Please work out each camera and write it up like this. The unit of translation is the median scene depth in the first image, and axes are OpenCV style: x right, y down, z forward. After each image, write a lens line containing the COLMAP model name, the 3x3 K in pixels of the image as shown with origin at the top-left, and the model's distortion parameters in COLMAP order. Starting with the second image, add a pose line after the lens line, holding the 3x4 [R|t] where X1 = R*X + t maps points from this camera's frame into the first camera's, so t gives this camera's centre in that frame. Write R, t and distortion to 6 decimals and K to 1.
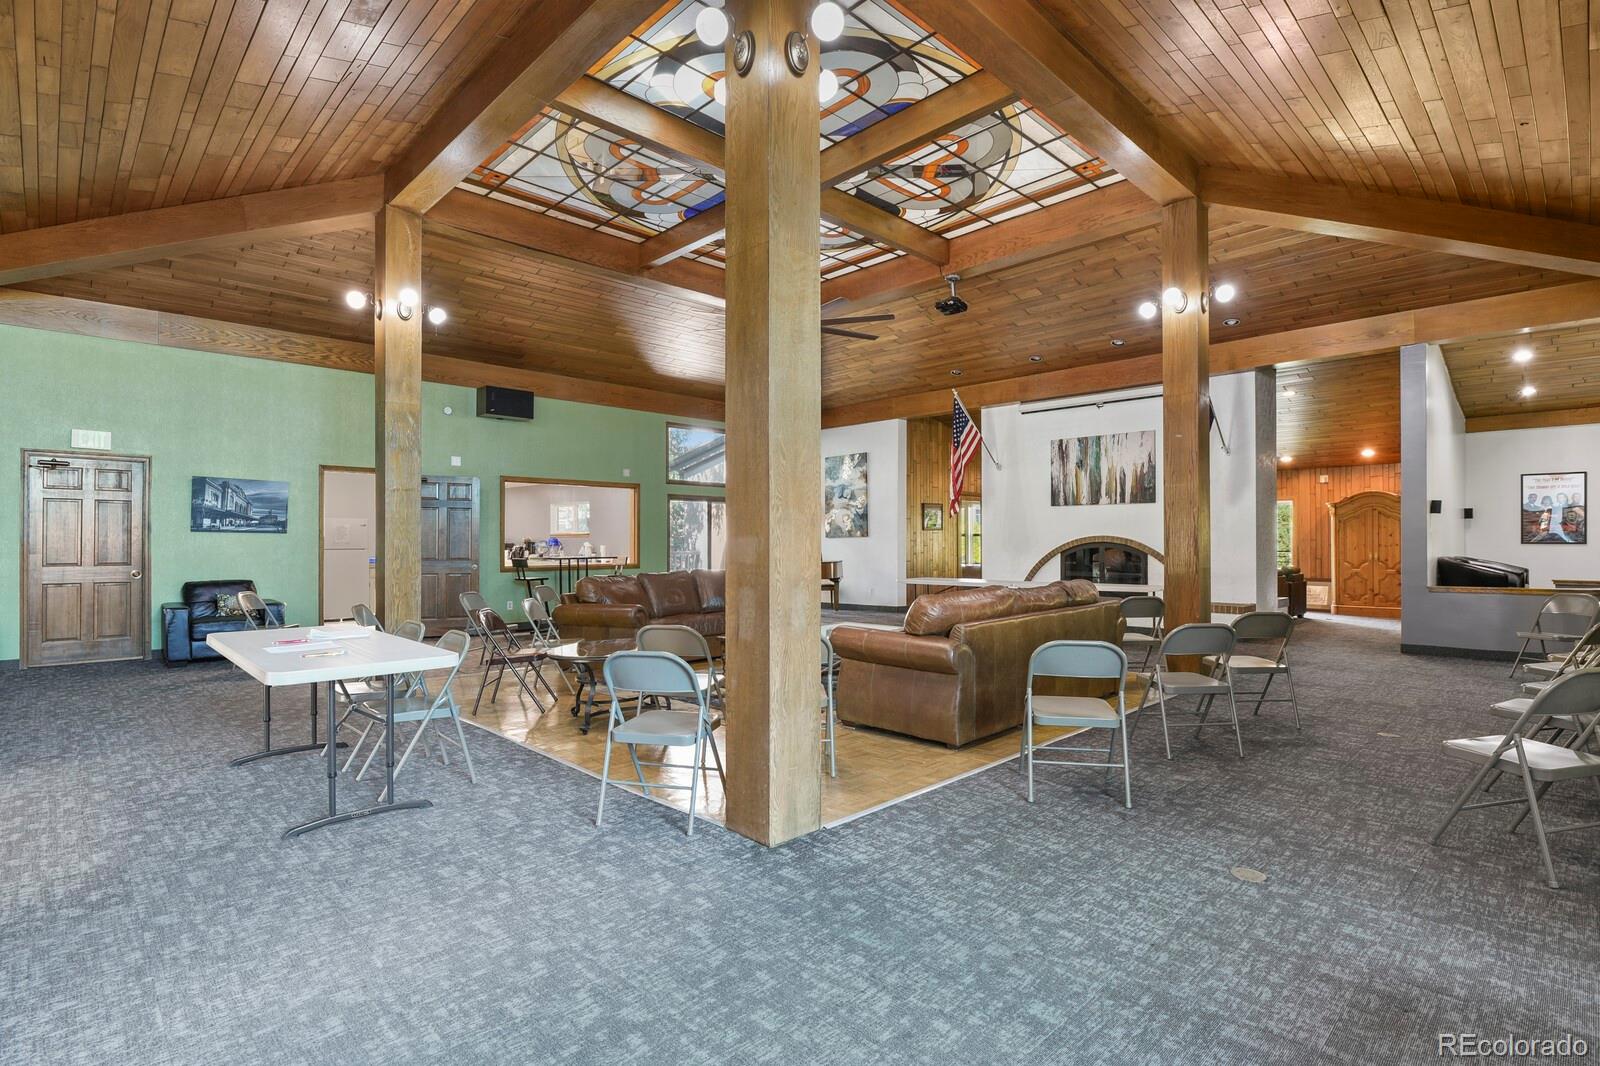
lens RADIAL K [[772.8, 0, 795.3], [0, 772.8, 531.0], [0, 0, 1]] dist [-0.004261, -0.000860]
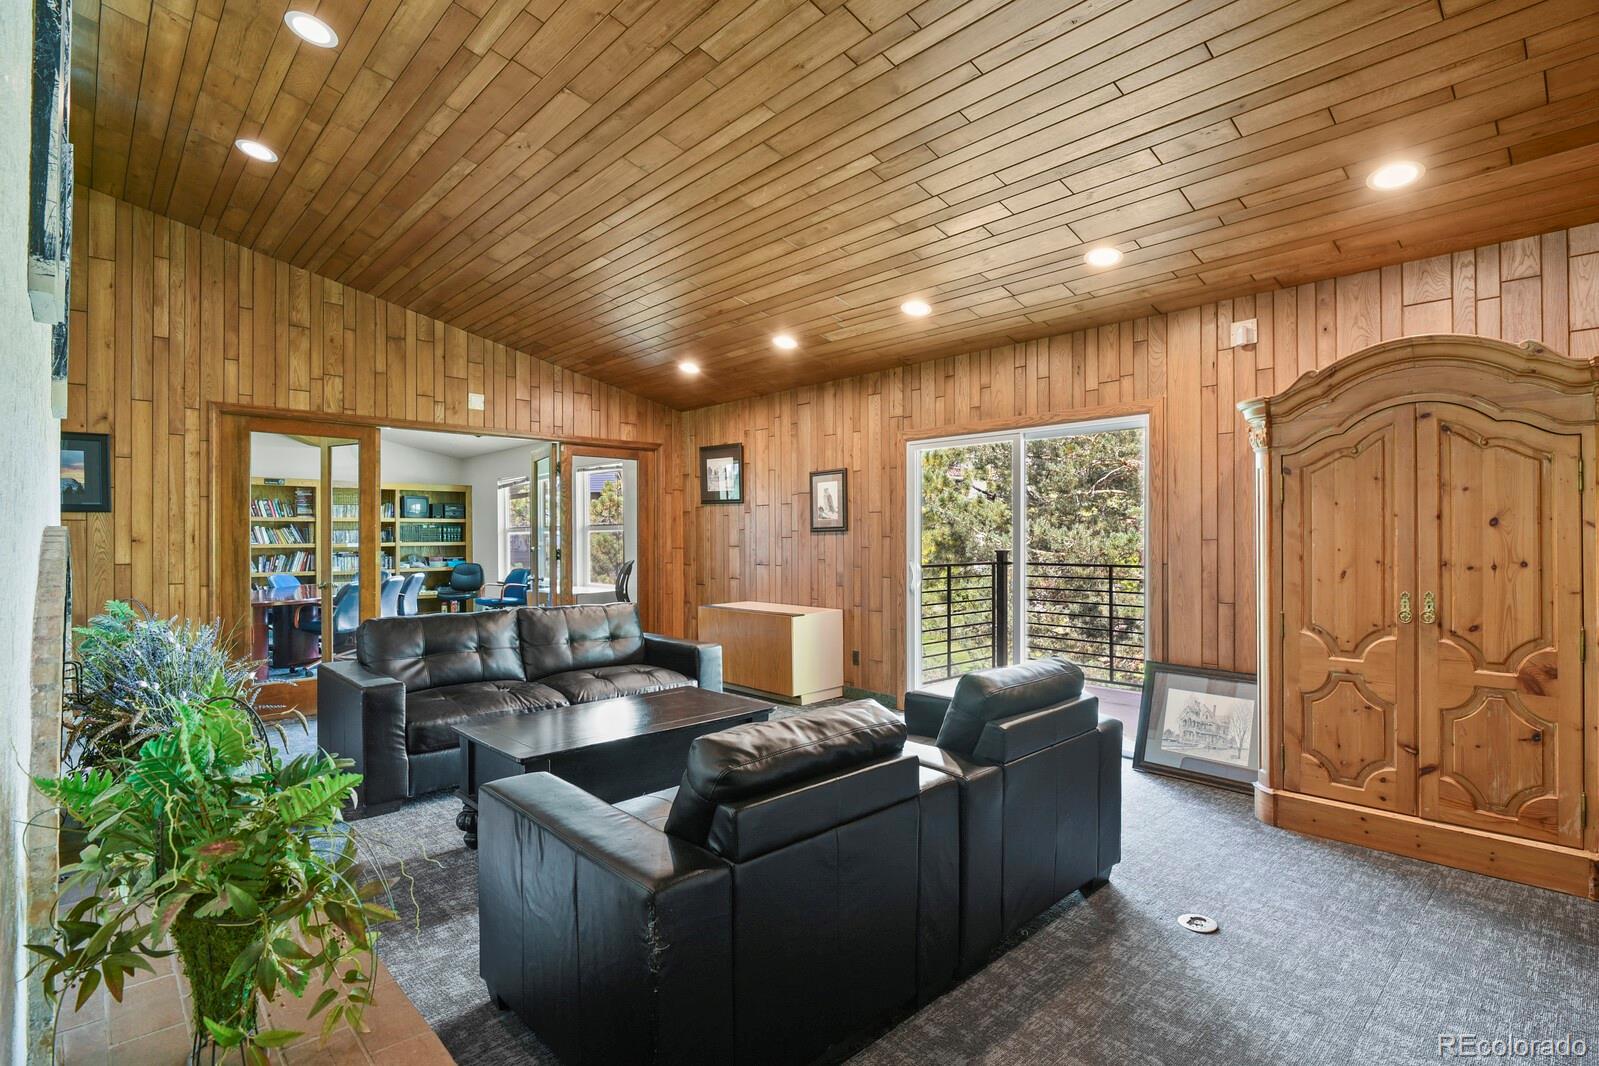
lens RADIAL K [[772.3, 0, 804.1], [0, 772.3, 536.8], [0, 0, 1]] dist [-0.004261, -0.000860]
pose [[0.999902, -0.001564, -0.013907, 0.552521], [0.001658, 0.999976, 0.006779, 0.008276], [0.013896, -0.006801, 0.999880, 0.744273]]
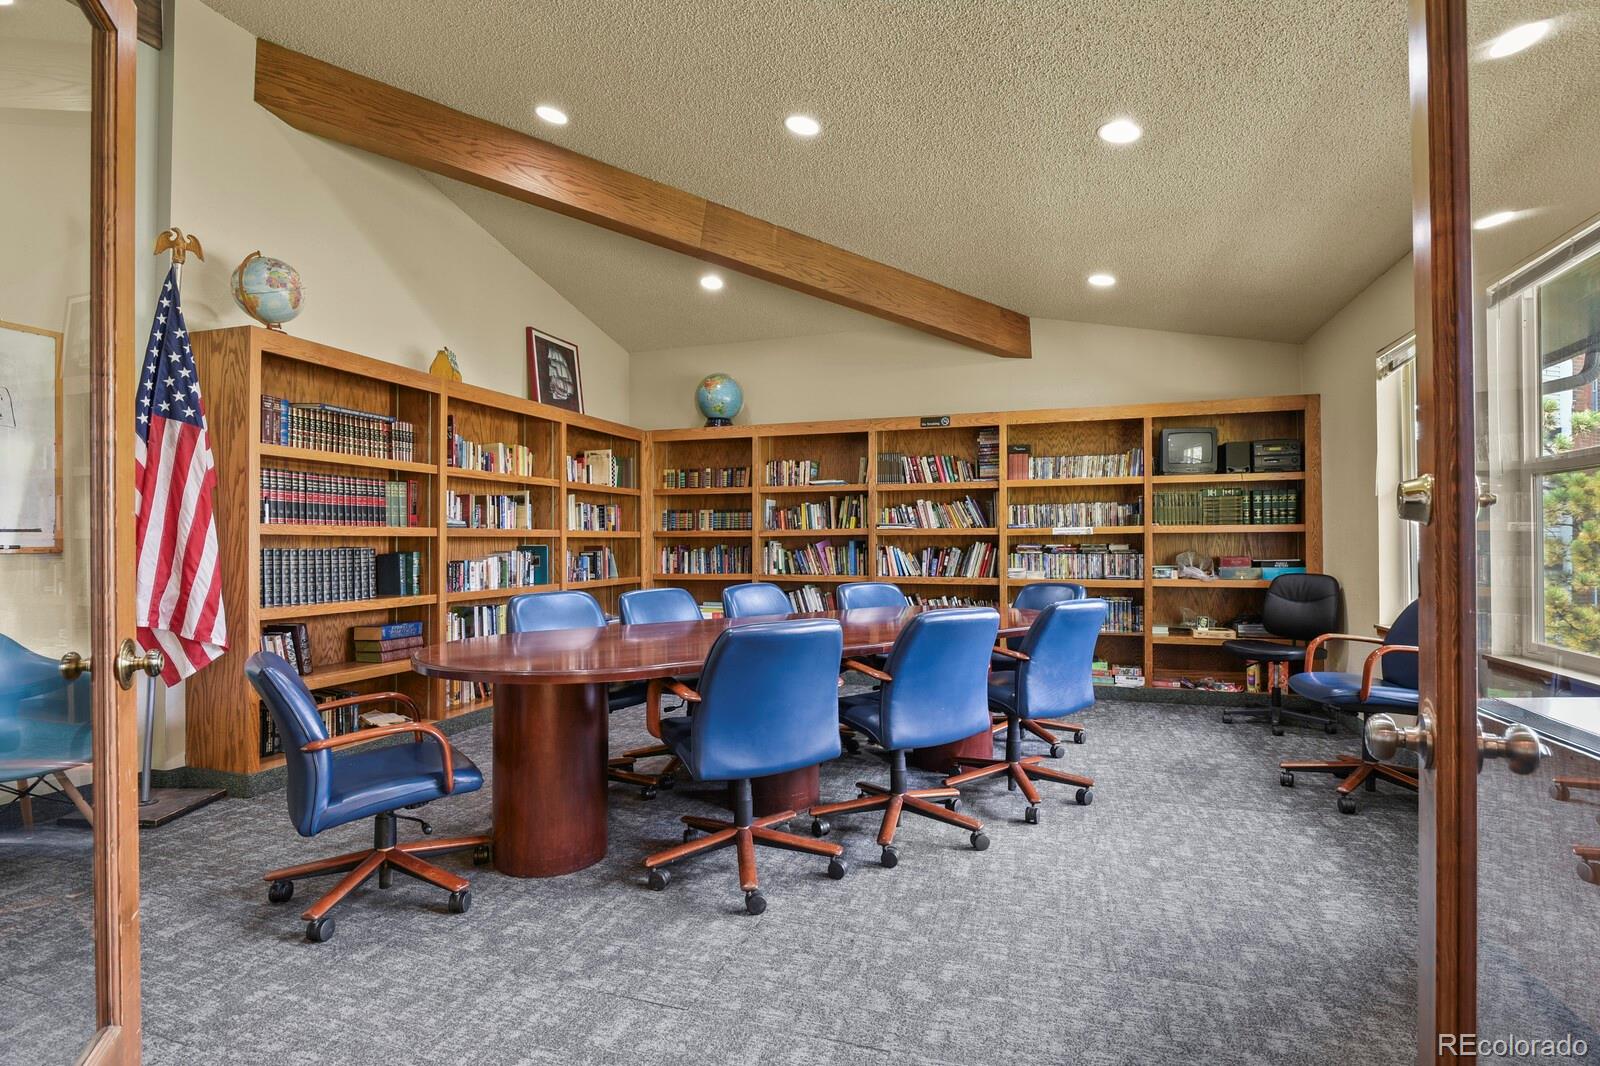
lens RADIAL K [[772.8, 0, 803.6], [0, 772.8, 526.9], [0, 0, 1]] dist [-0.004261, -0.000860]
pose [[0.454471, -0.005126, -0.890747, 0.463245], [0.011221, 0.999937, -0.000029, 0.013322], [0.890691, -0.009982, 0.454500, 0.995113]]
